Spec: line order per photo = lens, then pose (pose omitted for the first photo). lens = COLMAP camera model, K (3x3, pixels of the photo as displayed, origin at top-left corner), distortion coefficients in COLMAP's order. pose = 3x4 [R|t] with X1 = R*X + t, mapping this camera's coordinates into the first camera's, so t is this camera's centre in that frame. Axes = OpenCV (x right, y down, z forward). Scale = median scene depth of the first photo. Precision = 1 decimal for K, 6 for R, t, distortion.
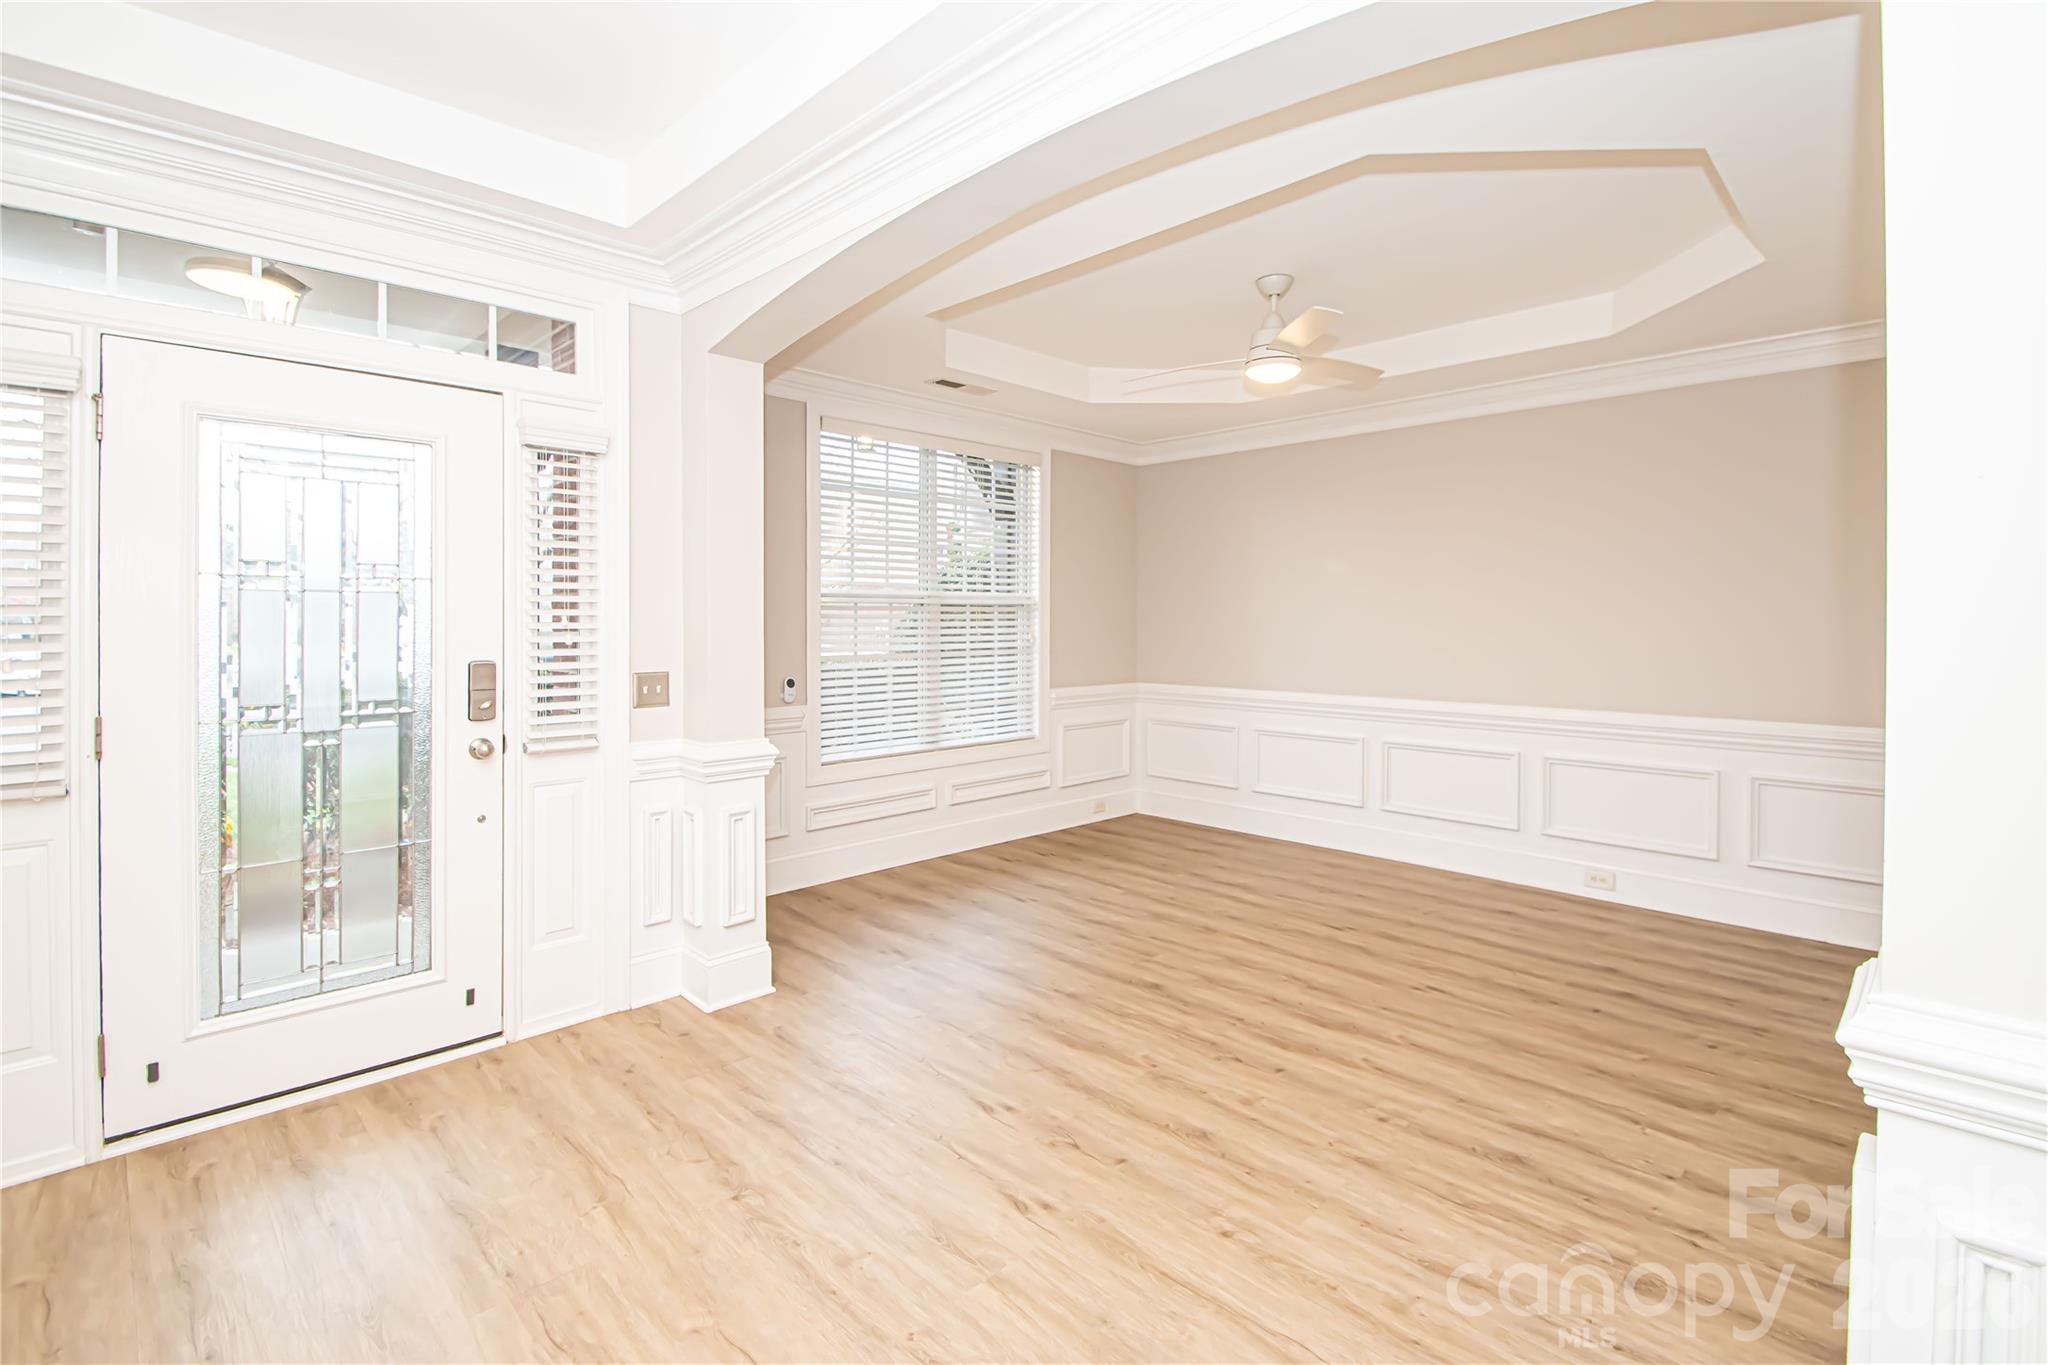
lens RADIAL K [[943.1, 0, 1064.1], [0, 943.1, 629.6], [0, 0, 1]] dist [0.004734, -0.009916]
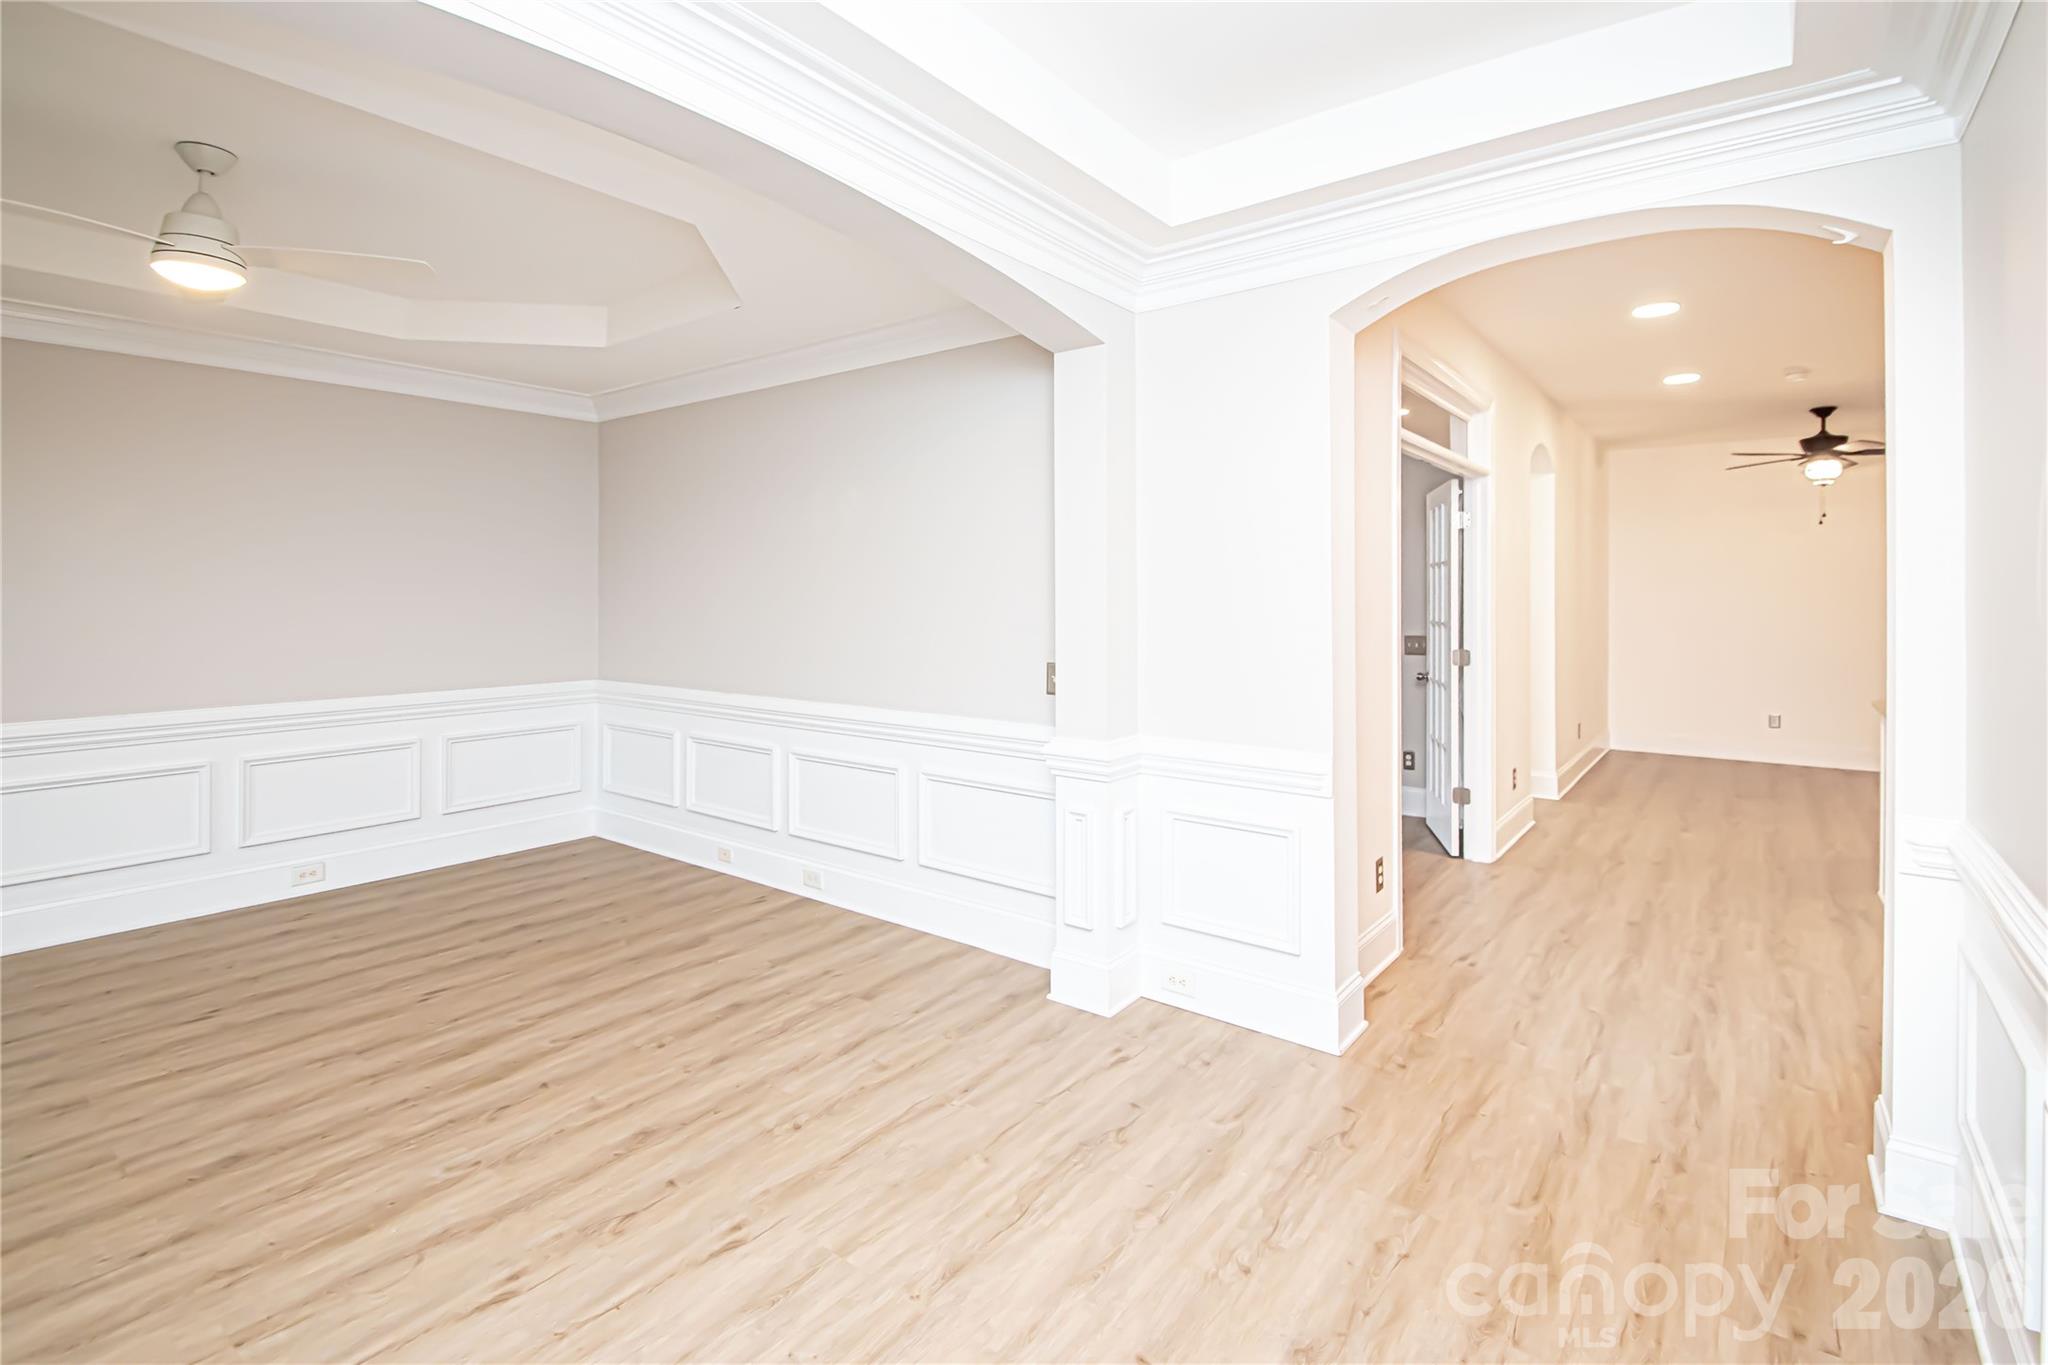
lens RADIAL K [[943.1, 0, 1005.0], [0, 943.1, 640.0], [0, 0, 1]] dist [0.004734, -0.009916]
pose [[-0.102069, -0.052367, 0.993398, -0.689622], [0.013716, 0.998444, 0.054042, -0.027982], [-0.994683, 0.019142, -0.101192, 0.573110]]
